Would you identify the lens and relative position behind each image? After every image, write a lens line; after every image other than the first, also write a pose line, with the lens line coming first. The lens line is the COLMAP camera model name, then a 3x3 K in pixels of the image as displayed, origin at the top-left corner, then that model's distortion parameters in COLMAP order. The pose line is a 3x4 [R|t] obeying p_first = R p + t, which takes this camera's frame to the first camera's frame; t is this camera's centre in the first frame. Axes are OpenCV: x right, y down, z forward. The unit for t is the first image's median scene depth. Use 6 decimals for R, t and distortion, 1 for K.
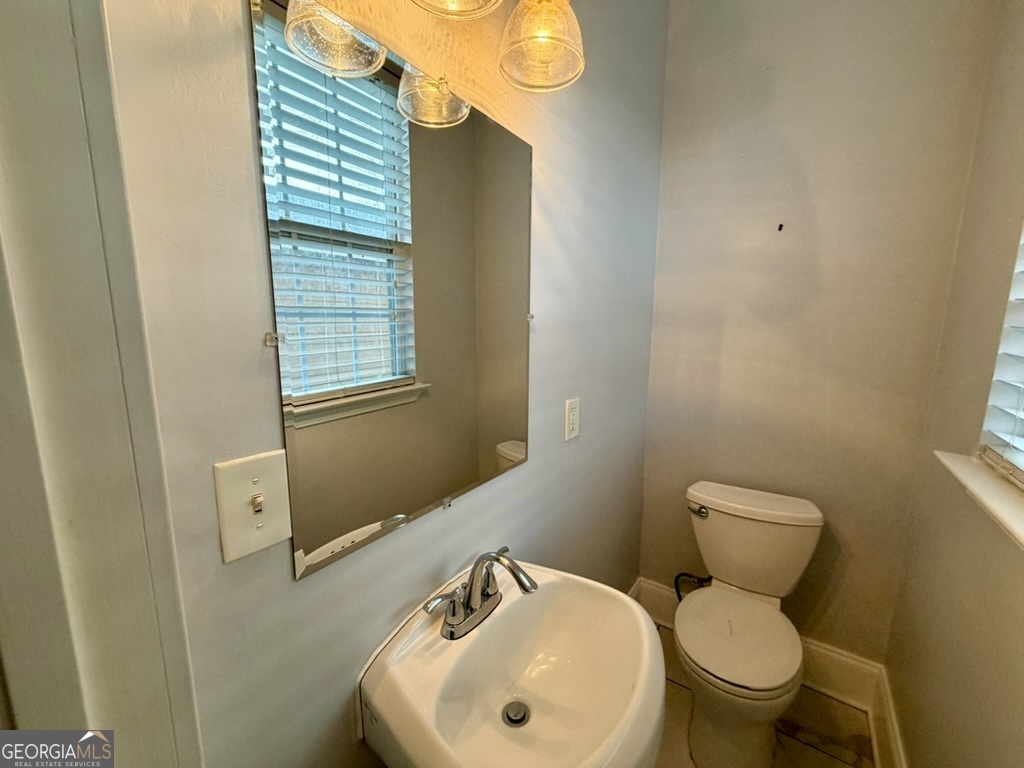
lens RADIAL K [[407.5, 0, 514.5], [0, 407.5, 383.5], [0, 0, 1]] dist [-0.001764, 0.000480]
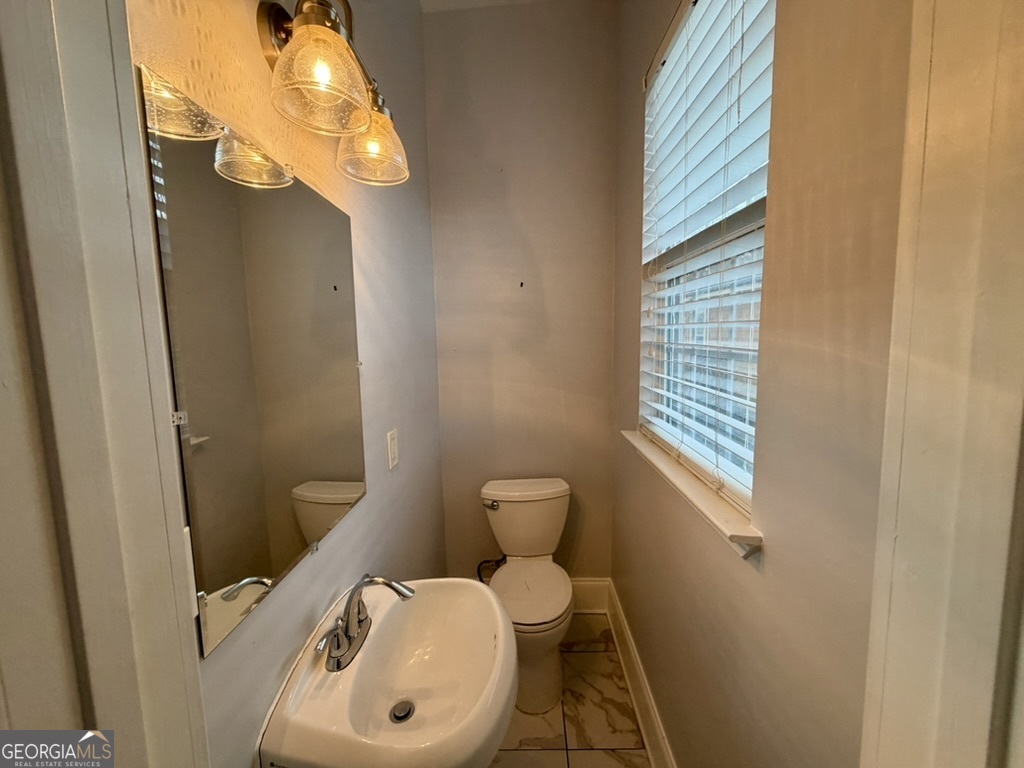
lens RADIAL K [[407.5, 0, 510.7], [0, 407.5, 380.4], [0, 0, 1]] dist [-0.001764, 0.000480]
pose [[0.833606, -0.077005, 0.546965, -0.183506], [0.107475, 0.993921, -0.023867, -0.037639], [-0.541803, 0.078681, 0.836815, -0.126654]]
